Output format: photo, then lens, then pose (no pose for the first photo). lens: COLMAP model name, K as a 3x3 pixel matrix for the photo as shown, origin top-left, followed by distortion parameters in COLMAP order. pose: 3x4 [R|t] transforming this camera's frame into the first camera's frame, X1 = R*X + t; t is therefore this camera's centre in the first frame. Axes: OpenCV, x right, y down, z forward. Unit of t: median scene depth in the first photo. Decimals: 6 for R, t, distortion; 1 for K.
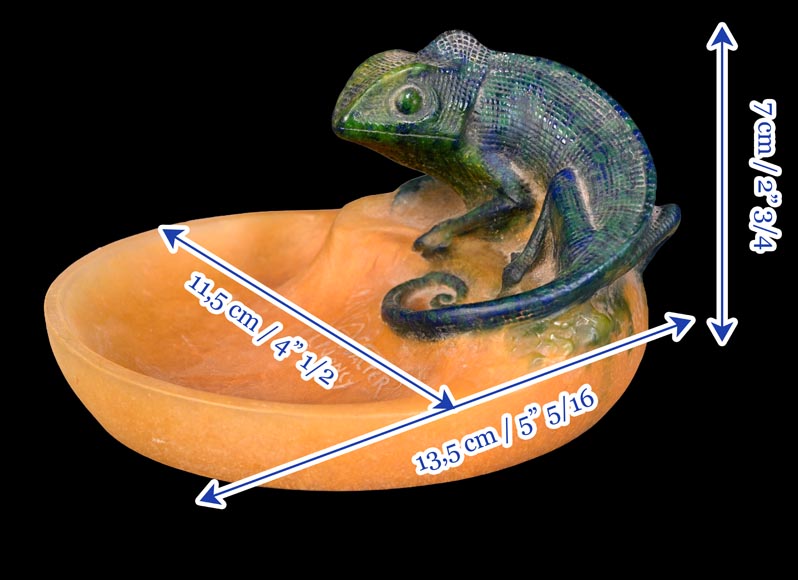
lens RADIAL K [[1839.1, 0, 376.7], [0, 1839.1, 302.1], [0, 0, 1]] dist [0.027678, 0.000000]
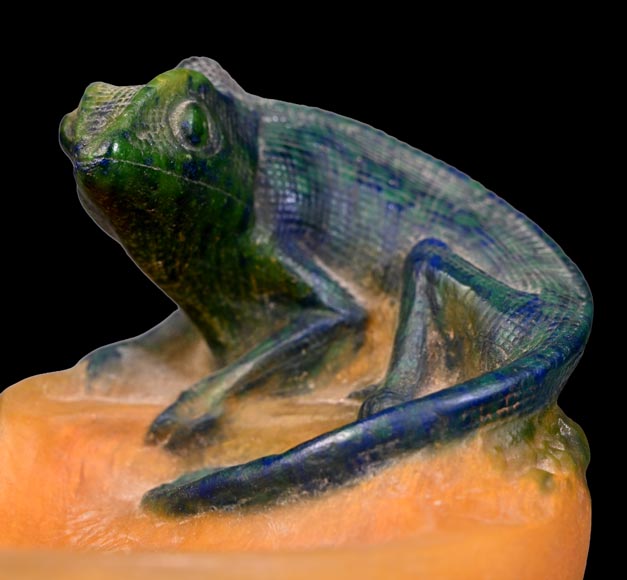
lens RADIAL K [[2005.7, 0, 271.5], [0, 2005.7, 257.1], [0, 0, 1]] dist [0.049768, 0.000000]
pose [[0.849508, 0.004077, 0.527560, -0.296704], [0.222001, 0.904367, -0.364468, 0.167261], [-0.478594, 0.426737, 0.767361, 0.498121]]
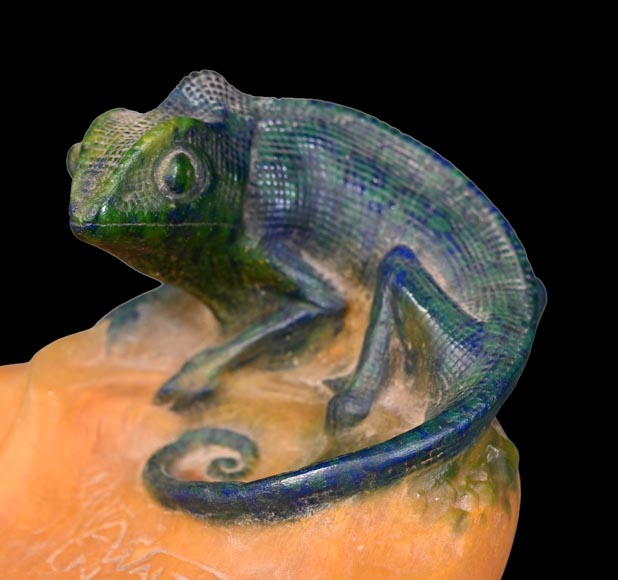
lens RADIAL K [[1941.2, 0, 230.9], [0, 1941.2, 338.1], [0, 0, 1]] dist [0.060019, 0.000000]
pose [[0.917005, -0.139075, 0.373844, -0.232232], [0.170770, 0.983892, -0.052863, -0.009911], [-0.360470, 0.112317, 0.925984, 0.340075]]
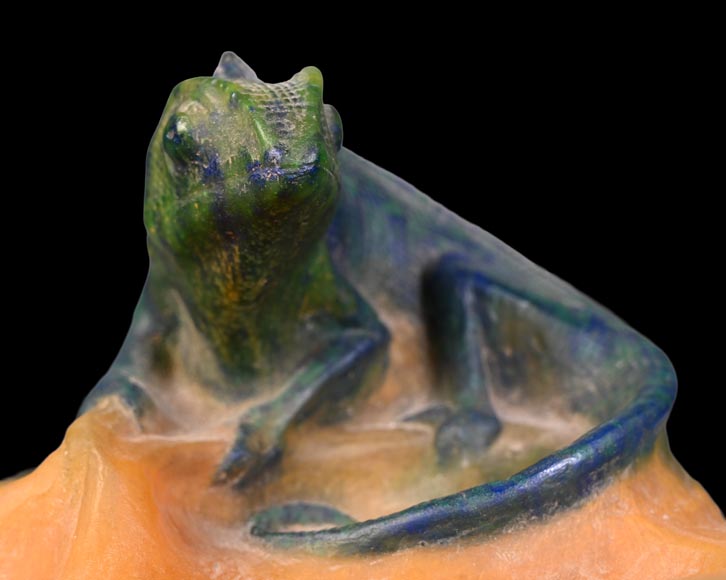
lens RADIAL K [[2244.0, 0, 355.4], [0, 2244.0, 293.3], [0, 0, 1]] dist [0.129886, 0.000000]
pose [[0.333278, -0.010350, 0.942772, -0.592847], [0.405206, 0.904453, -0.133315, 0.024932], [-0.851313, 0.426448, 0.305628, 0.794519]]
